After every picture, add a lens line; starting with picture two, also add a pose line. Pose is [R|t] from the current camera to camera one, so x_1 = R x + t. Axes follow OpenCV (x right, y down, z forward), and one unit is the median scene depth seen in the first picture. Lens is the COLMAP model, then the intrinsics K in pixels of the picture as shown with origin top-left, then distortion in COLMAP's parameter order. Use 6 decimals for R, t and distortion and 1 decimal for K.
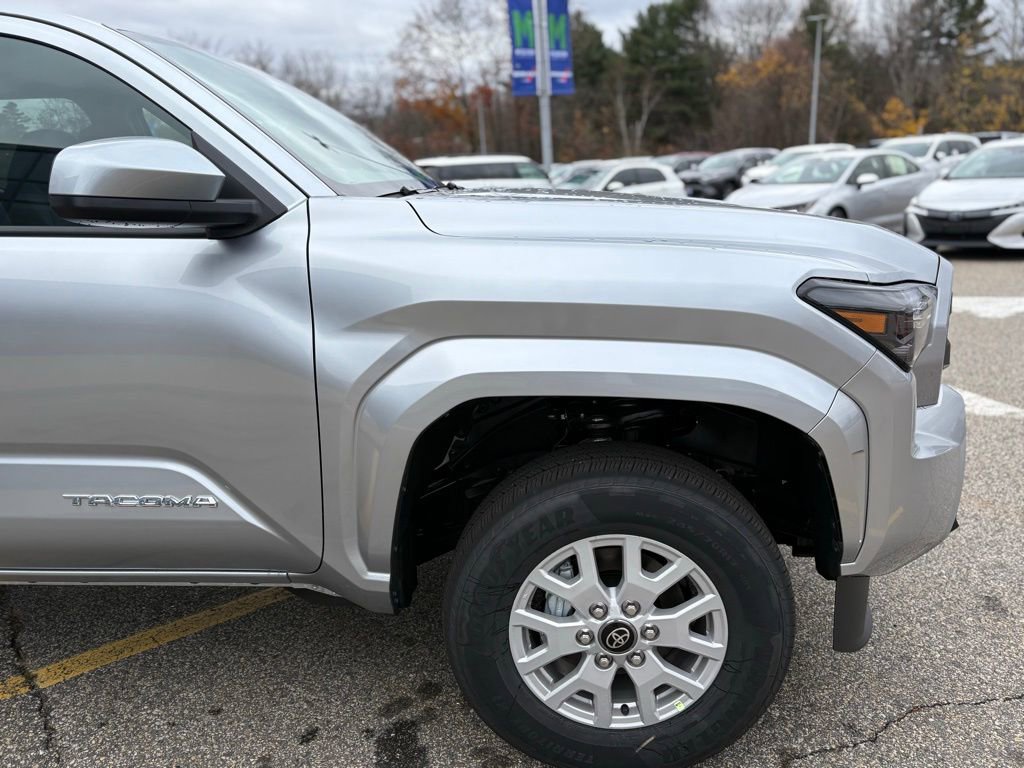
lens RADIAL K [[841.3, 0, 540.6], [0, 841.3, 387.2], [0, 0, 1]] dist [0.035542, -0.036711]
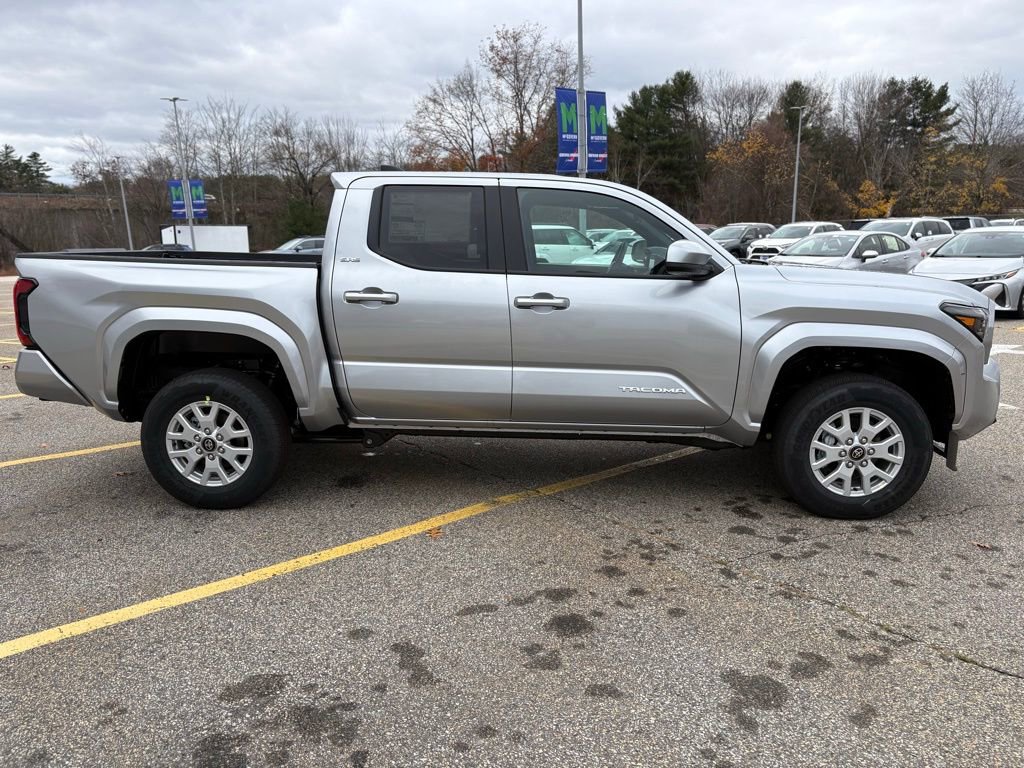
lens RADIAL K [[841.3, 0, 520.4], [0, 841.3, 389.1], [0, 0, 1]] dist [0.035542, -0.036711]
pose [[0.999359, 0.029272, 0.020619, -0.097466], [-0.027857, 0.997442, -0.065831, 0.032433], [-0.022493, 0.065215, 0.997618, -0.144718]]
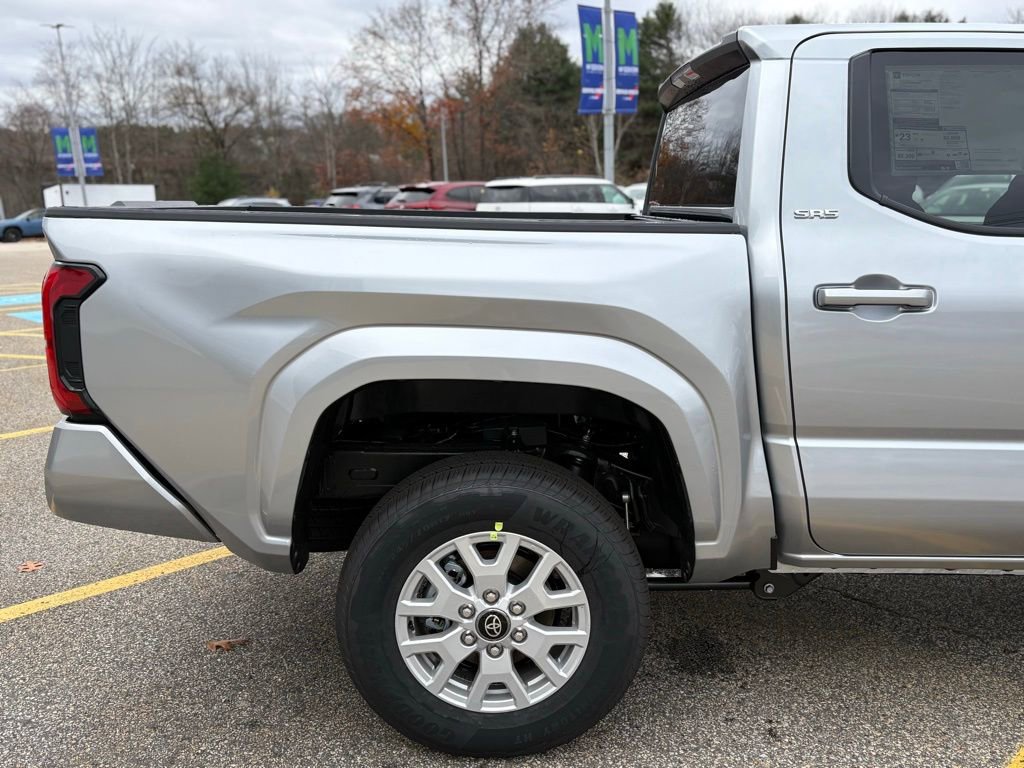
lens RADIAL K [[949.6, 0, 504.3], [0, 949.6, 384.4], [0, 0, 1]] dist [0.023046, 0.000000]
pose [[0.996025, 0.011131, 0.088375, -0.199983], [-0.006363, 0.998518, -0.054055, 0.008100], [-0.088845, 0.053278, 0.994620, -0.013560]]
